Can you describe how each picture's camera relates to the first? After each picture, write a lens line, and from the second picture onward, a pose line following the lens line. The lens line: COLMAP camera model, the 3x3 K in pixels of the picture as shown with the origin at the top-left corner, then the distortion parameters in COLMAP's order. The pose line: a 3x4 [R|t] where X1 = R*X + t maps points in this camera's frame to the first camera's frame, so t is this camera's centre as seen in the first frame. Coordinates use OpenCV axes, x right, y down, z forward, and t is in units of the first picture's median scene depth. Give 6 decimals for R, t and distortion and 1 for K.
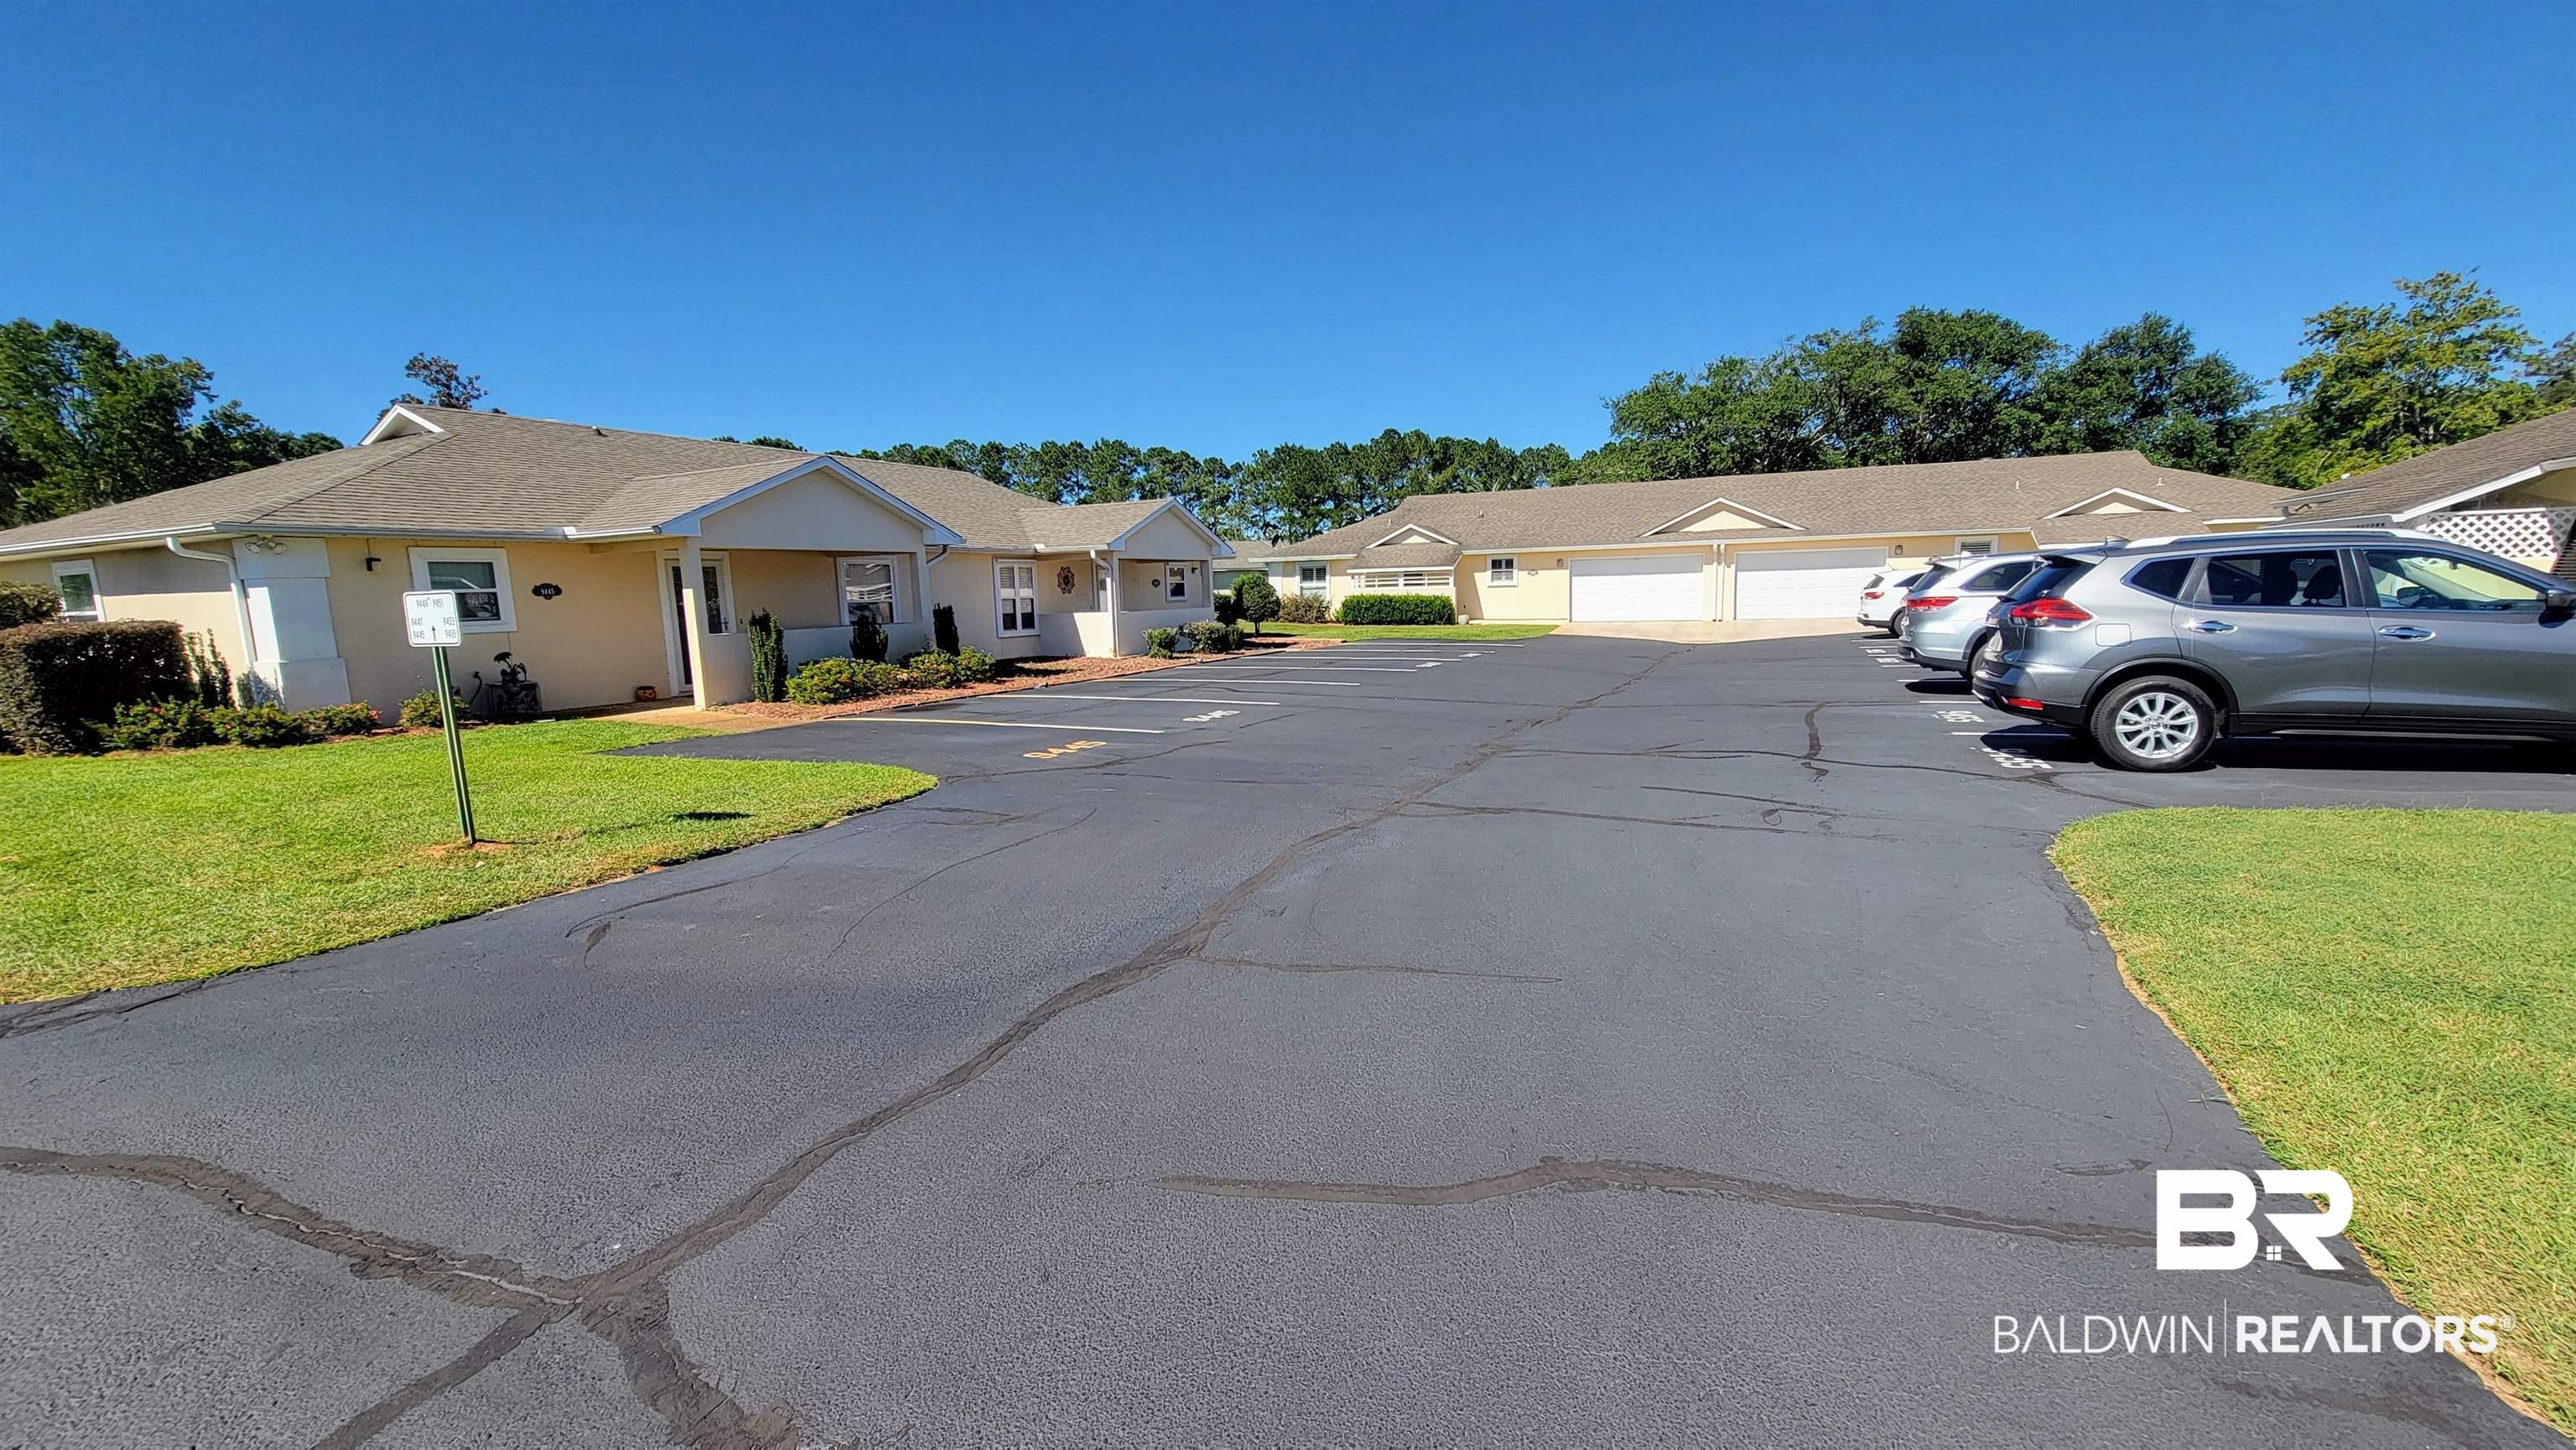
lens RADIAL K [[1026.6, 0, 1289.2], [0, 1026.6, 760.7], [0, 0, 1]] dist [-0.001220, -0.000420]
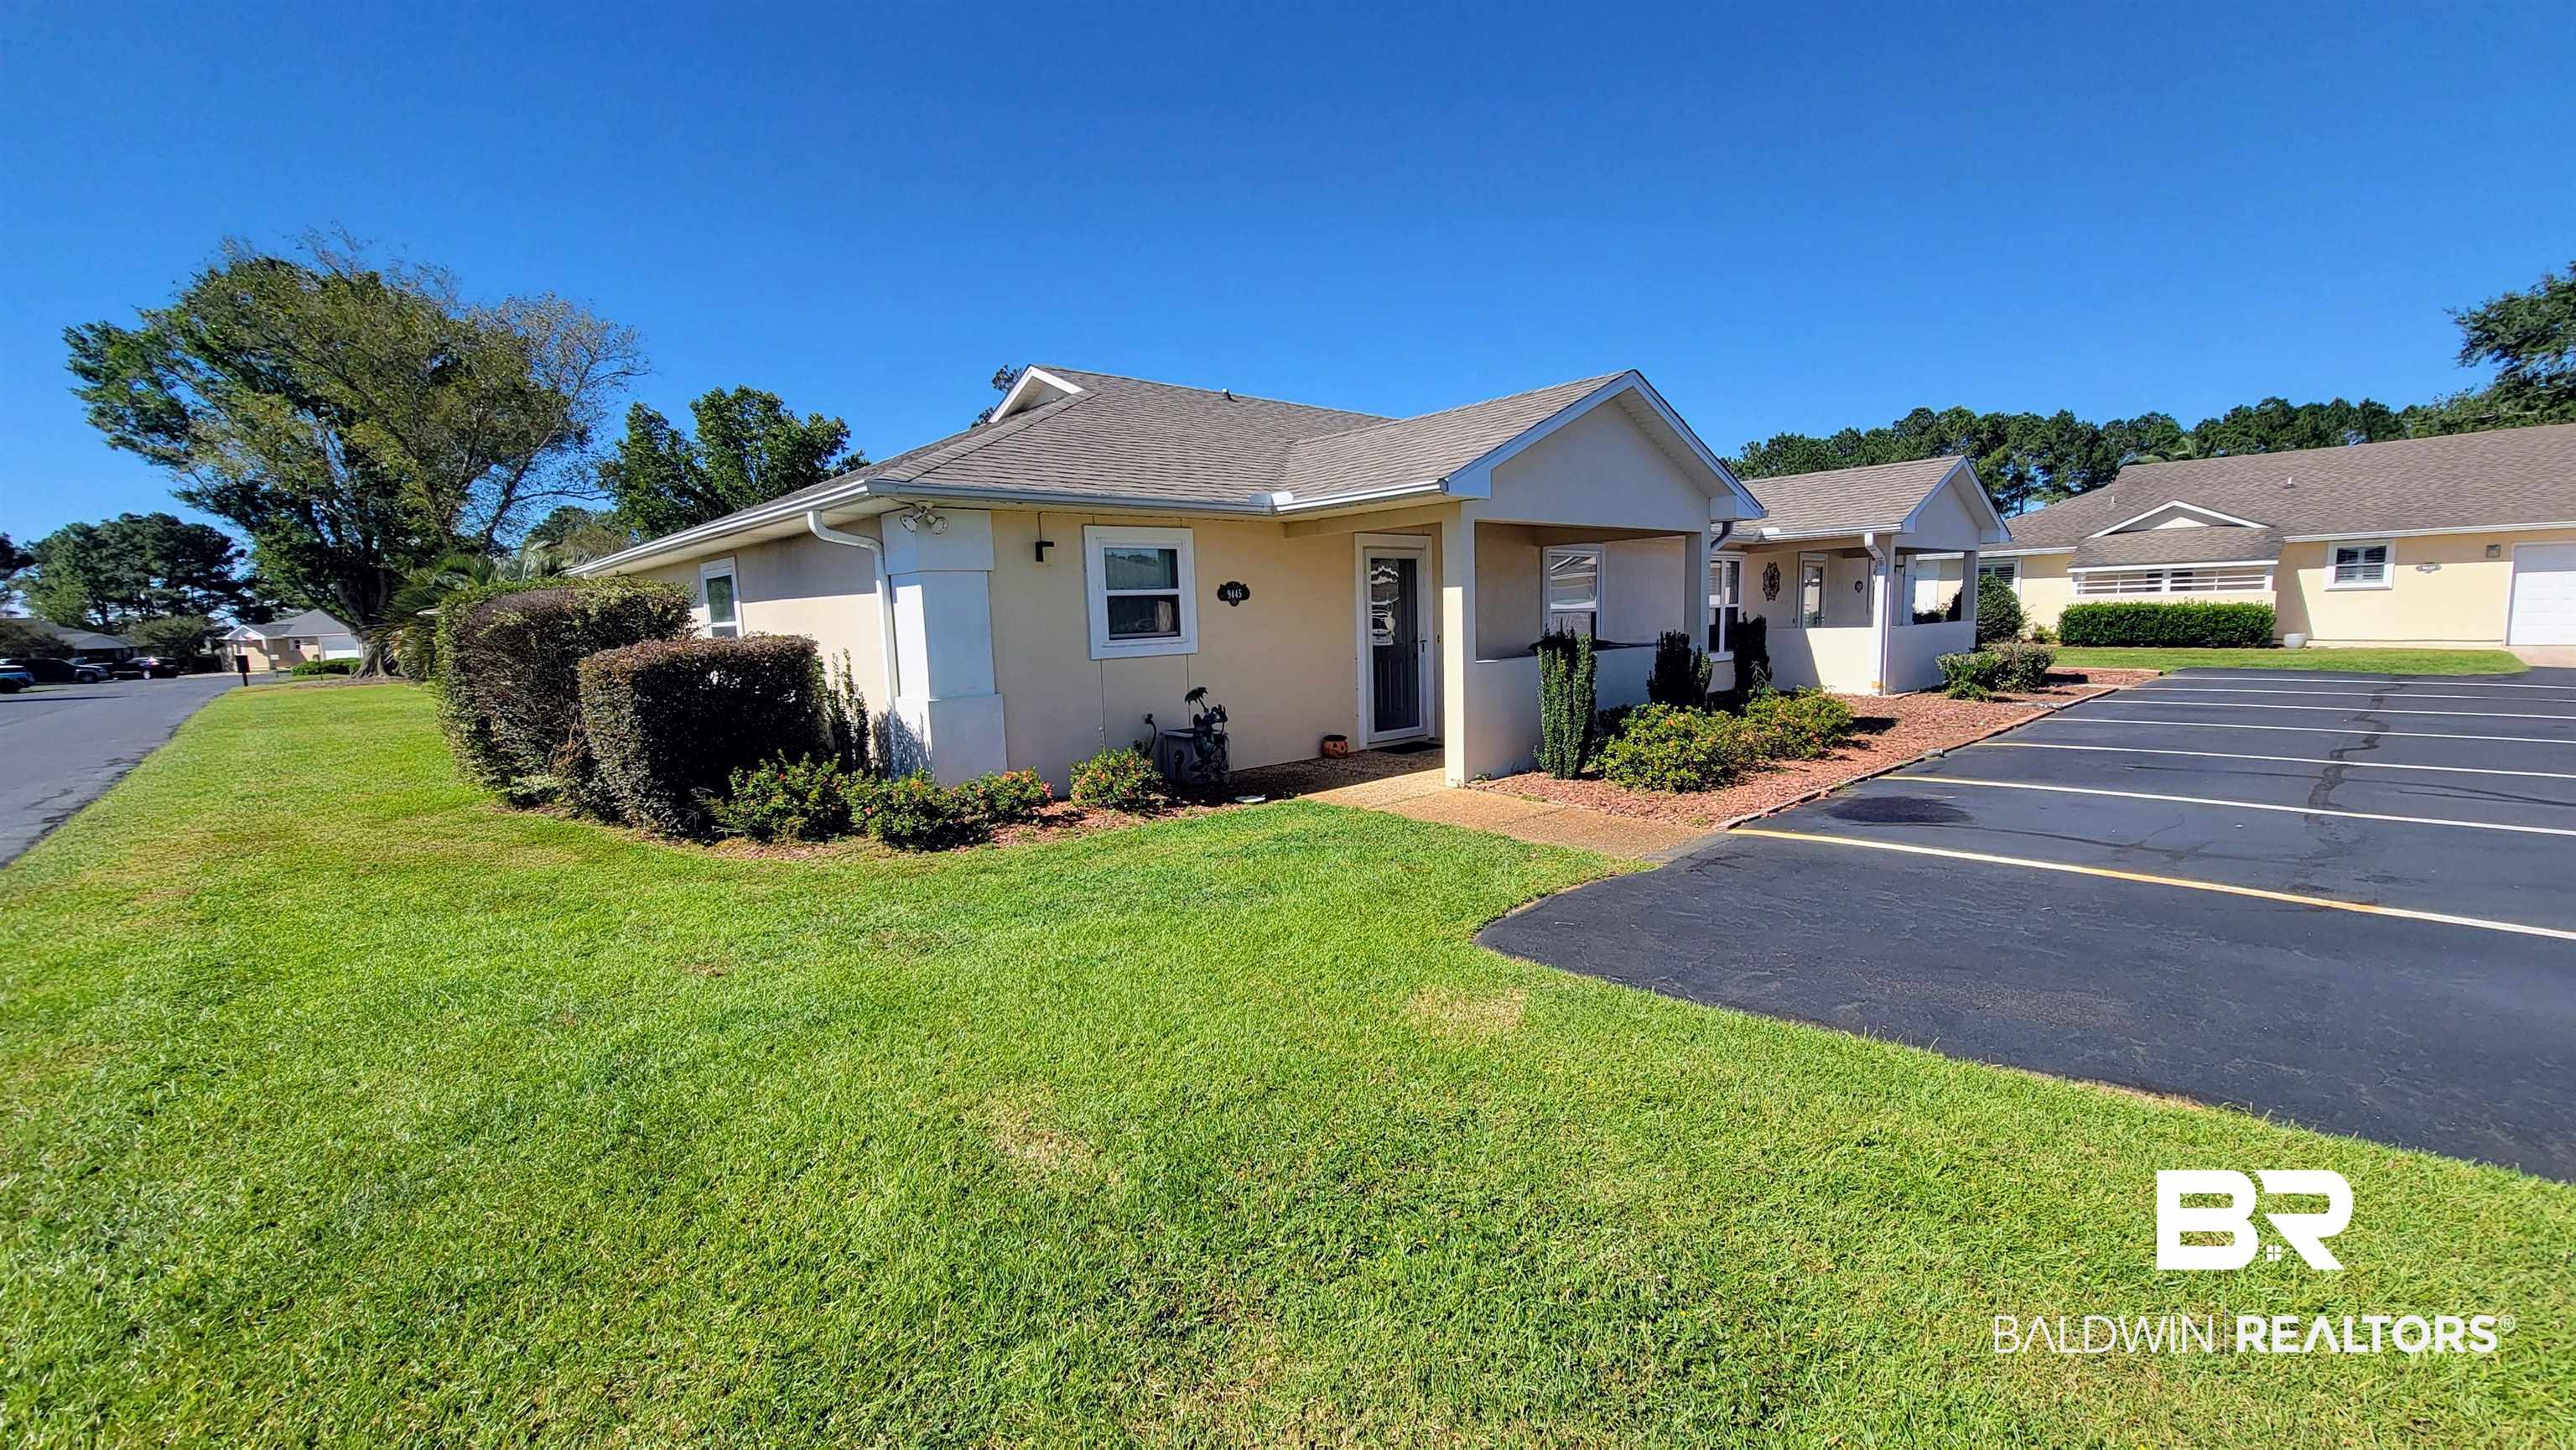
lens RADIAL K [[1026.6, 0, 1289.2], [0, 1026.6, 760.7], [0, 0, 1]] dist [-0.001220, -0.000420]
pose [[0.927751, 0.051234, -0.369667, -0.453776], [-0.056474, 0.998398, -0.003359, -0.058707], [0.368903, 0.023993, 0.929158, 0.411033]]
